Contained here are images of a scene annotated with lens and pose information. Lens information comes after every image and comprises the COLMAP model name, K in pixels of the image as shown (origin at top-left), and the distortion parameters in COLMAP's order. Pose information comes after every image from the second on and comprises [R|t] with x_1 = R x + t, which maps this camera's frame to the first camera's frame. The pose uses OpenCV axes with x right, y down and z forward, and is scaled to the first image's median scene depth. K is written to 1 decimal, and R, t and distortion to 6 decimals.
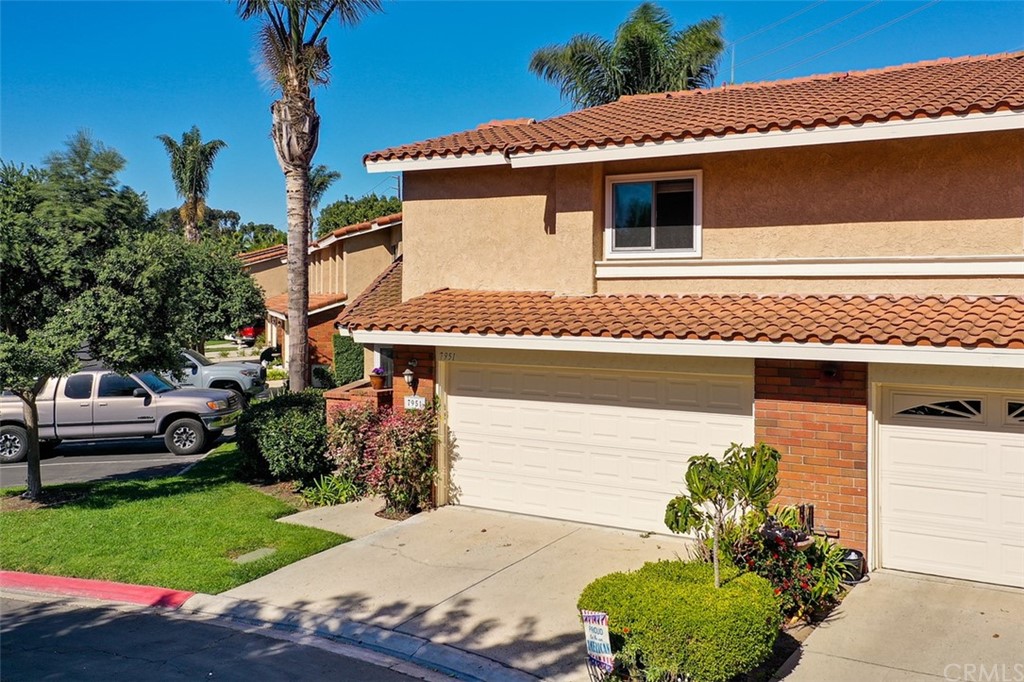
lens RADIAL K [[970.4, 0, 580.8], [0, 970.4, 304.8], [0, 0, 1]] dist [0.016633, 0.000000]
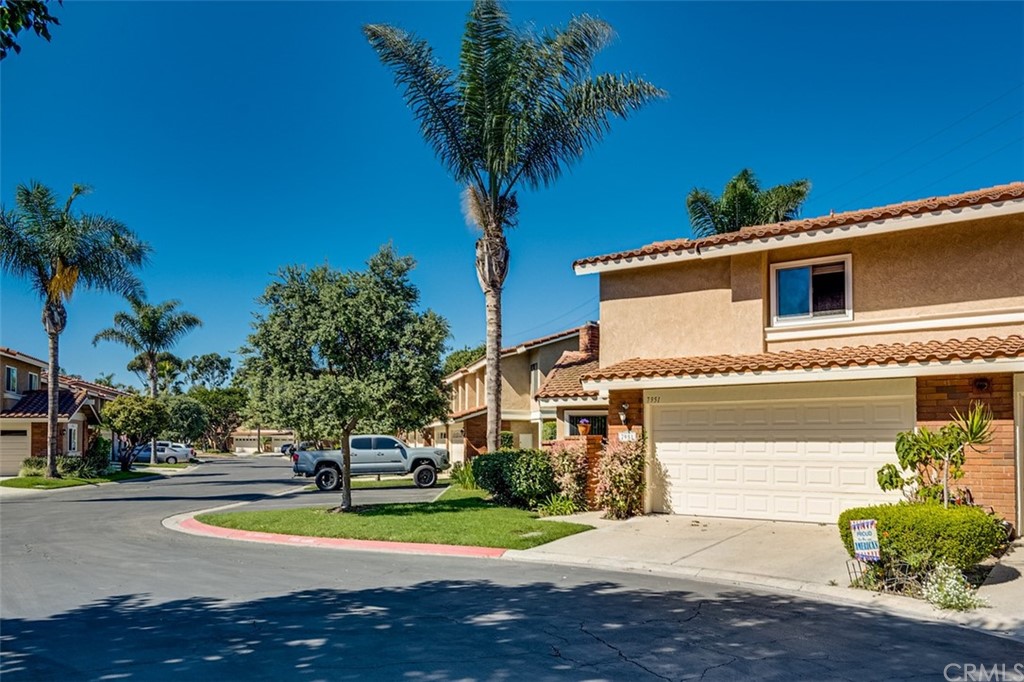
lens RADIAL K [[784.4, 0, 556.4], [0, 784.4, 411.1], [0, 0, 1]] dist [-0.002921, 0.008856]
pose [[0.996399, -0.006619, -0.084534, -0.178175], [0.002621, 0.998876, -0.047322, 0.118168], [0.084752, 0.046930, 0.995296, -0.082377]]
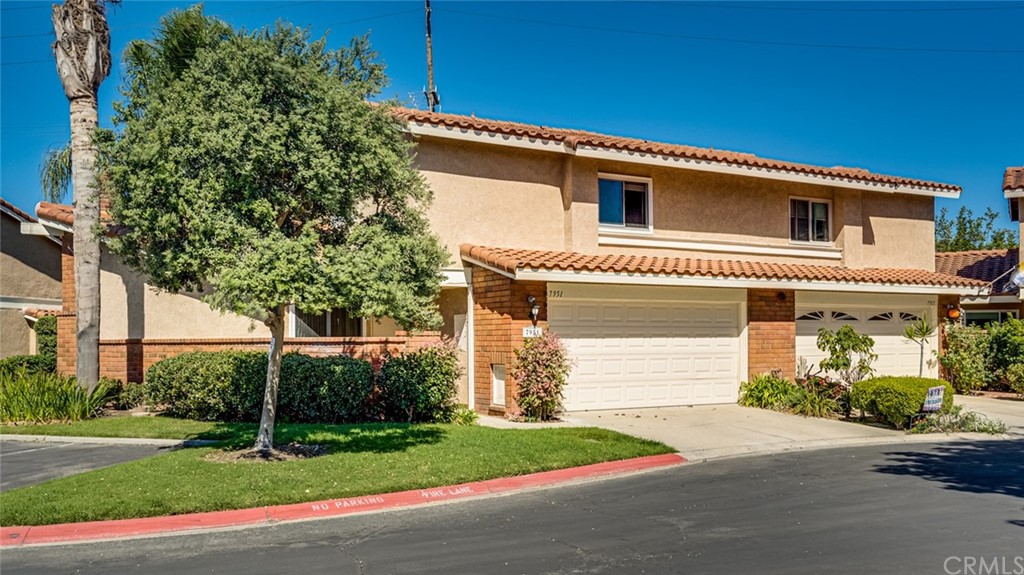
lens RADIAL K [[908.0, 0, 518.9], [0, 908.0, 326.0], [0, 0, 1]] dist [0.016655, 0.022038]
pose [[0.478682, 0.007951, 0.877952, -1.201210], [0.014487, 0.999751, -0.016952, 0.113737], [-0.877869, 0.020833, 0.478448, 0.471750]]
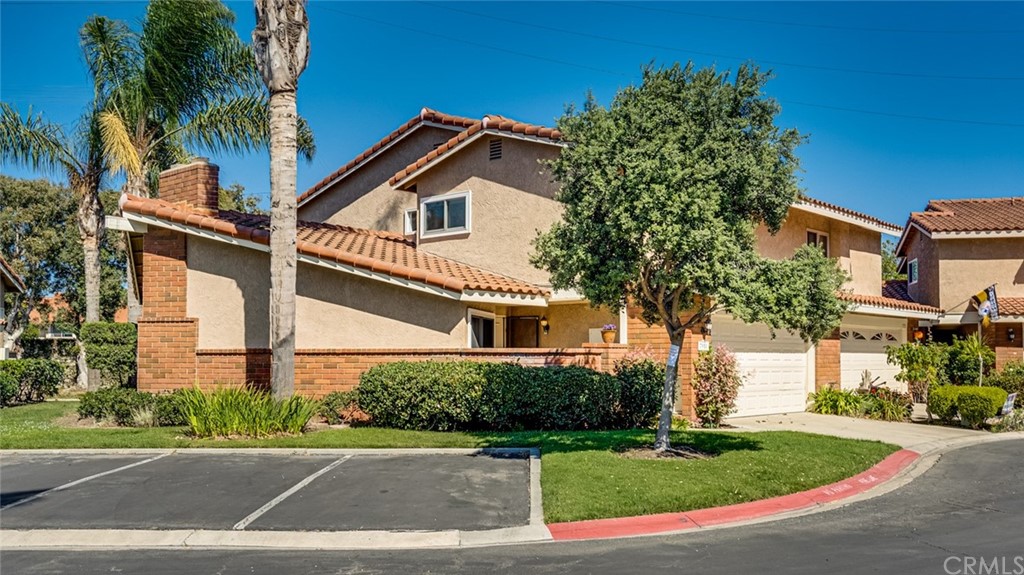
lens RADIAL K [[976.4, 0, 513.2], [0, 976.4, 322.1], [0, 0, 1]] dist [0.020593, 0.000000]
pose [[0.164516, 0.035994, 0.985717, -1.550297], [0.007773, 0.999256, -0.037786, 0.118924], [-0.986344, 0.013879, 0.164114, 1.049339]]
